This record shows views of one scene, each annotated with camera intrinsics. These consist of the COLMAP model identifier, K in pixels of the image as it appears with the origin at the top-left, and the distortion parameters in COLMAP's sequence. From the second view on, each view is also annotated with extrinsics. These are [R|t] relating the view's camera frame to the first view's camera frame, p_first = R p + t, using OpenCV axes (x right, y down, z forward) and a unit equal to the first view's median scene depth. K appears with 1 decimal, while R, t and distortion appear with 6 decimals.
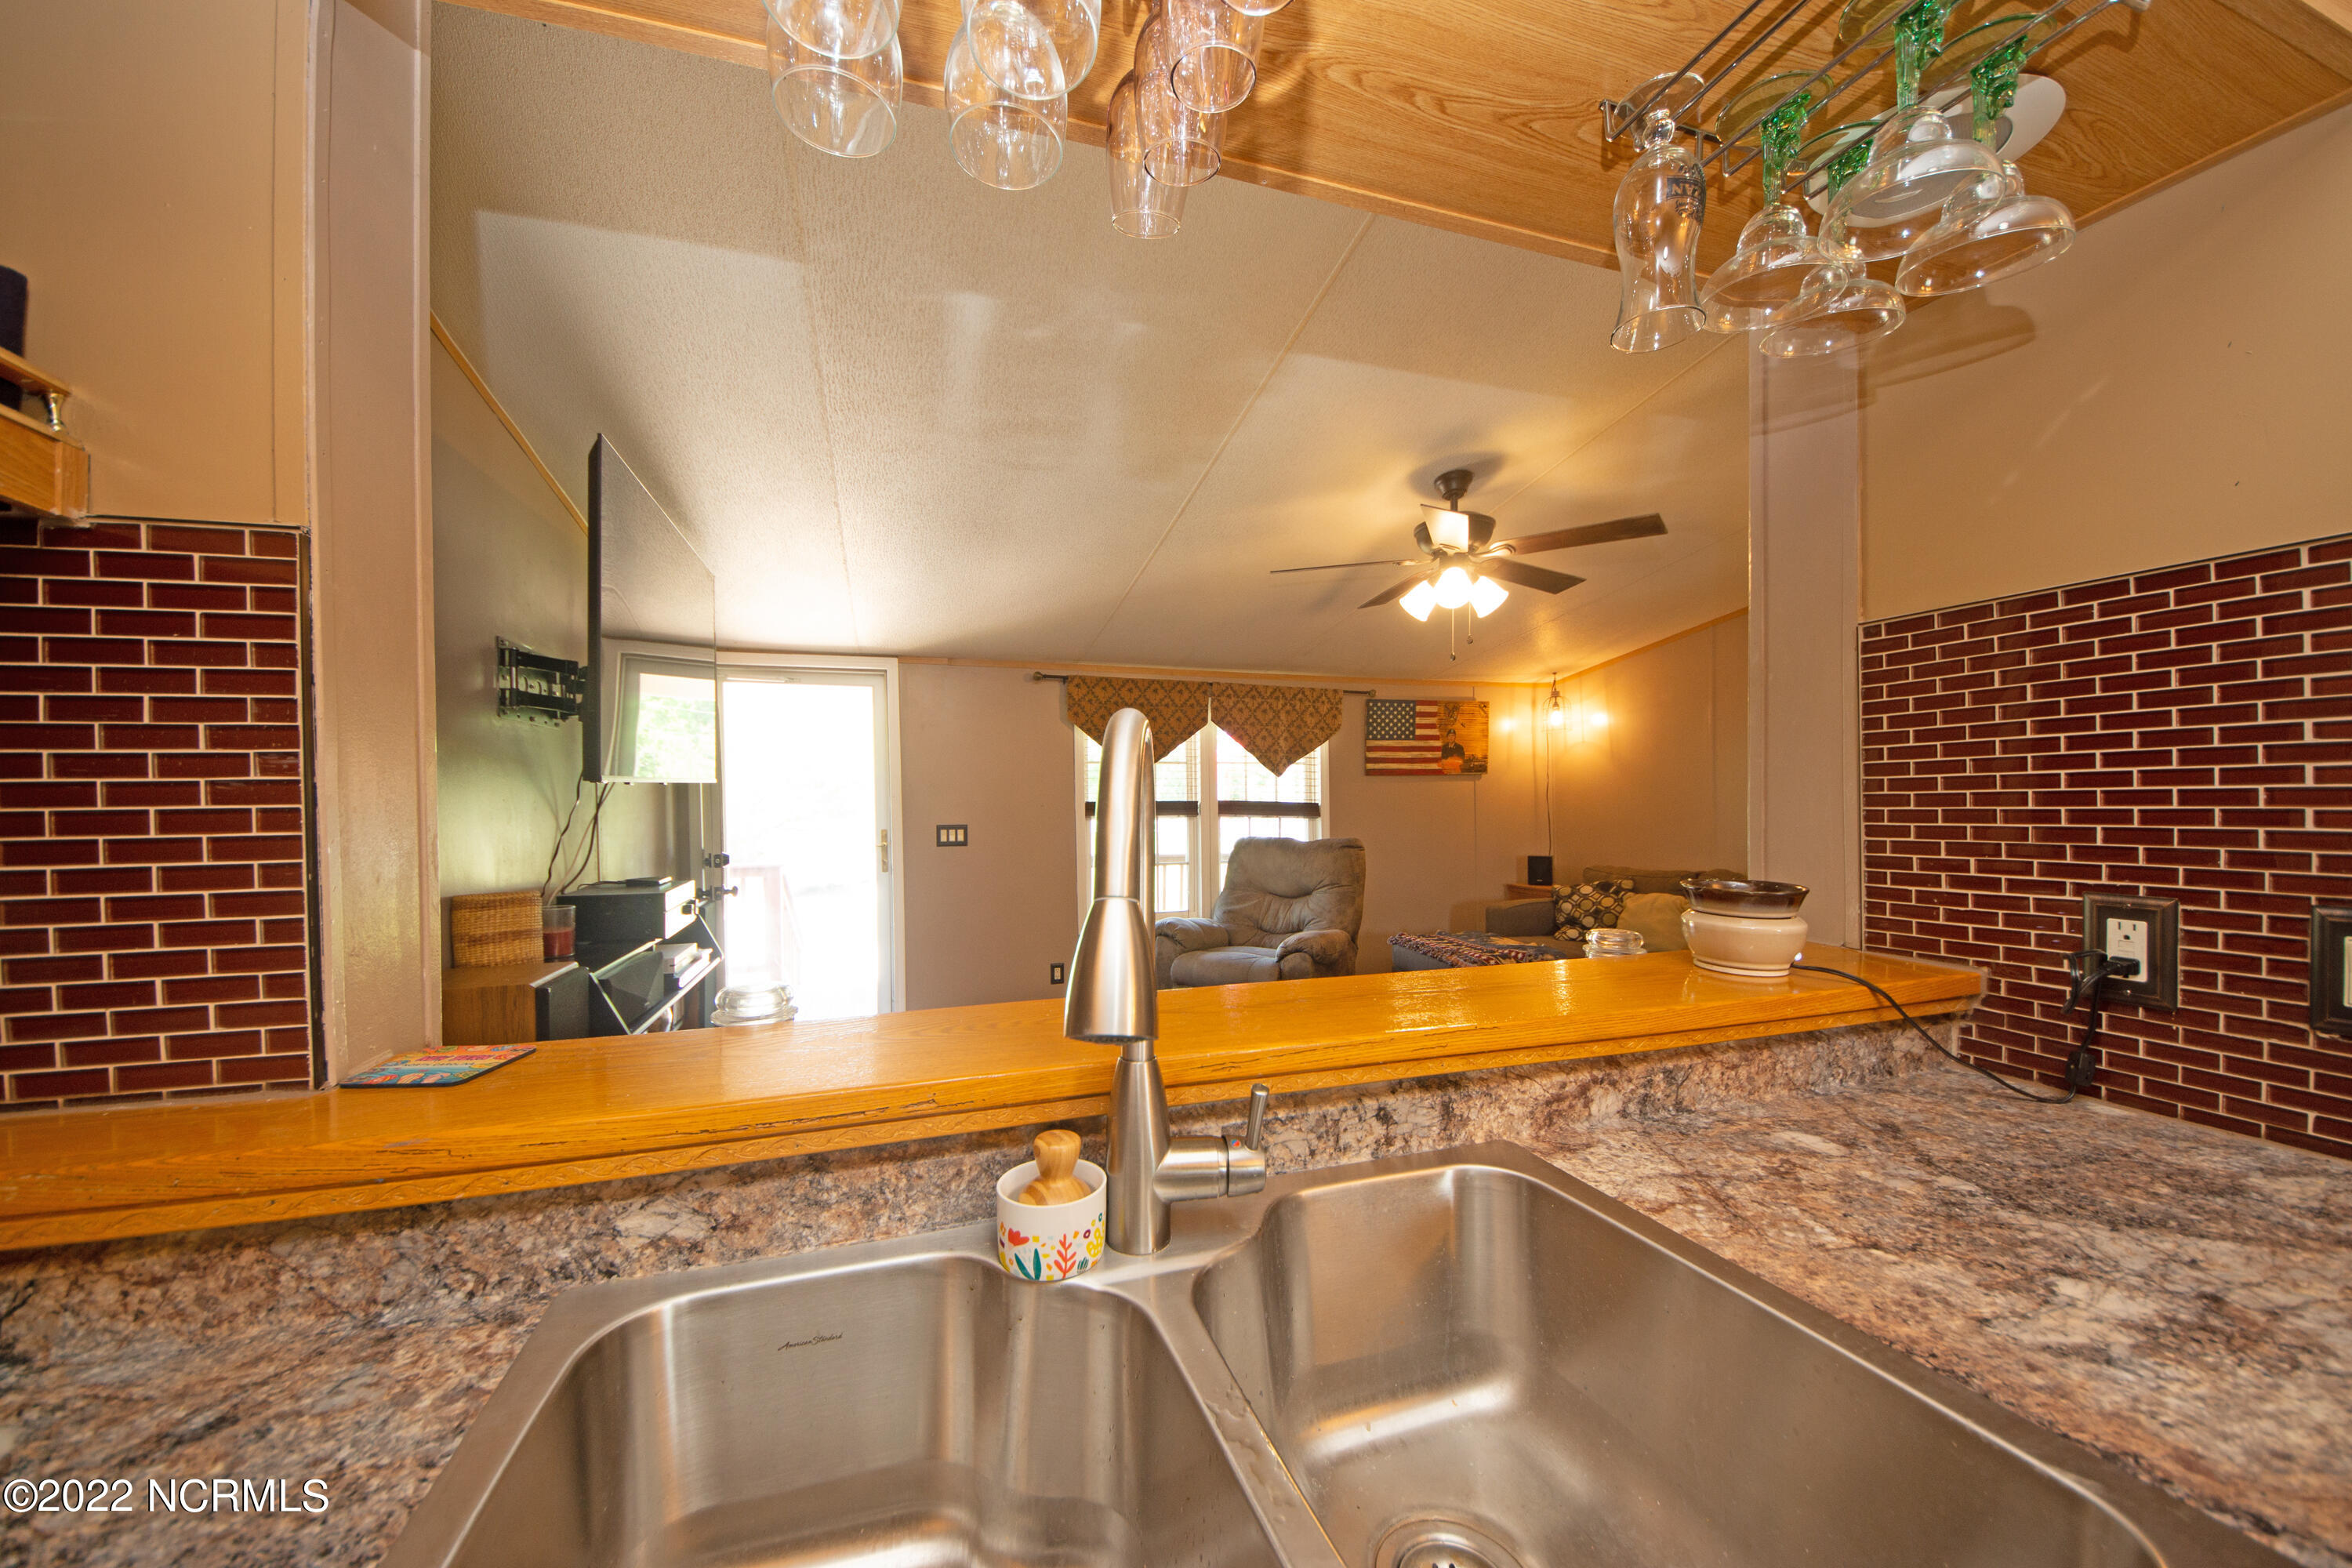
lens RADIAL K [[822.2, 0, 1163.6], [0, 822.2, 804.0], [0, 0, 1]] dist [0.000548, -0.004774]
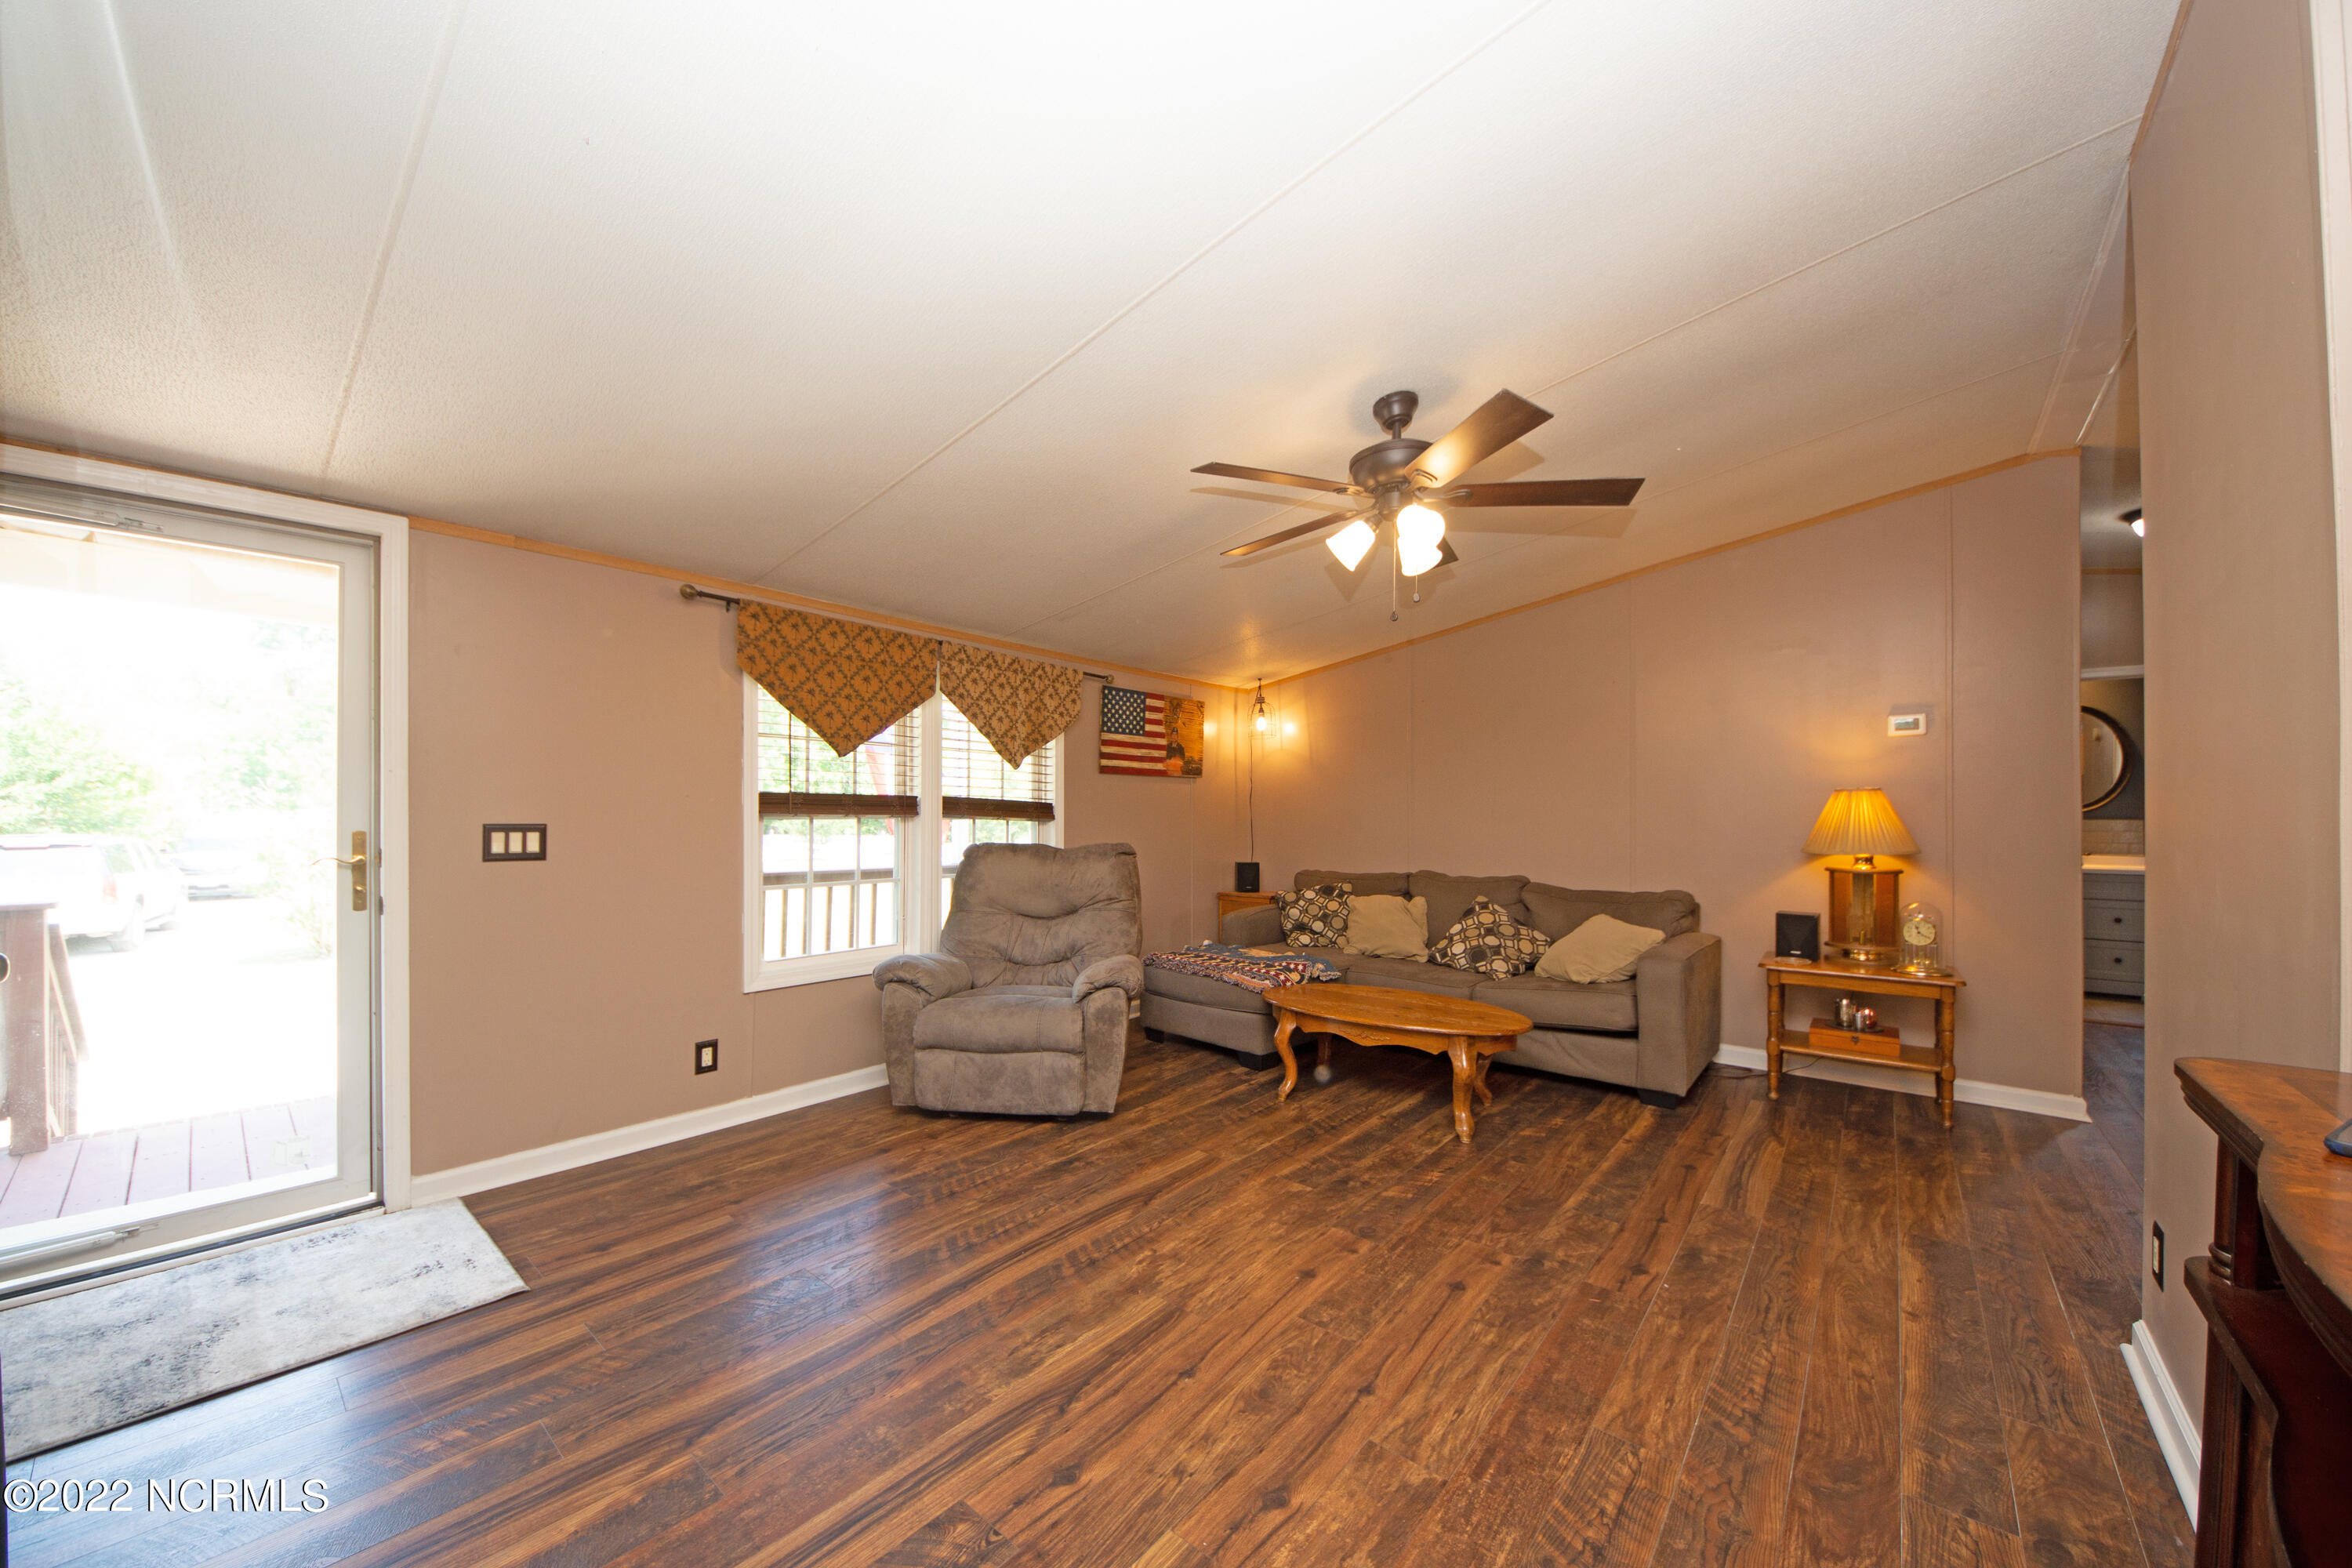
lens RADIAL K [[822.2, 0, 1184.8], [0, 822.2, 795.7], [0, 0, 1]] dist [0.000548, -0.004774]
pose [[0.849605, 0.023994, 0.526874, -0.141030], [-0.008111, 0.999441, -0.032435, 0.017744], [-0.527358, 0.023284, 0.849324, 0.225803]]
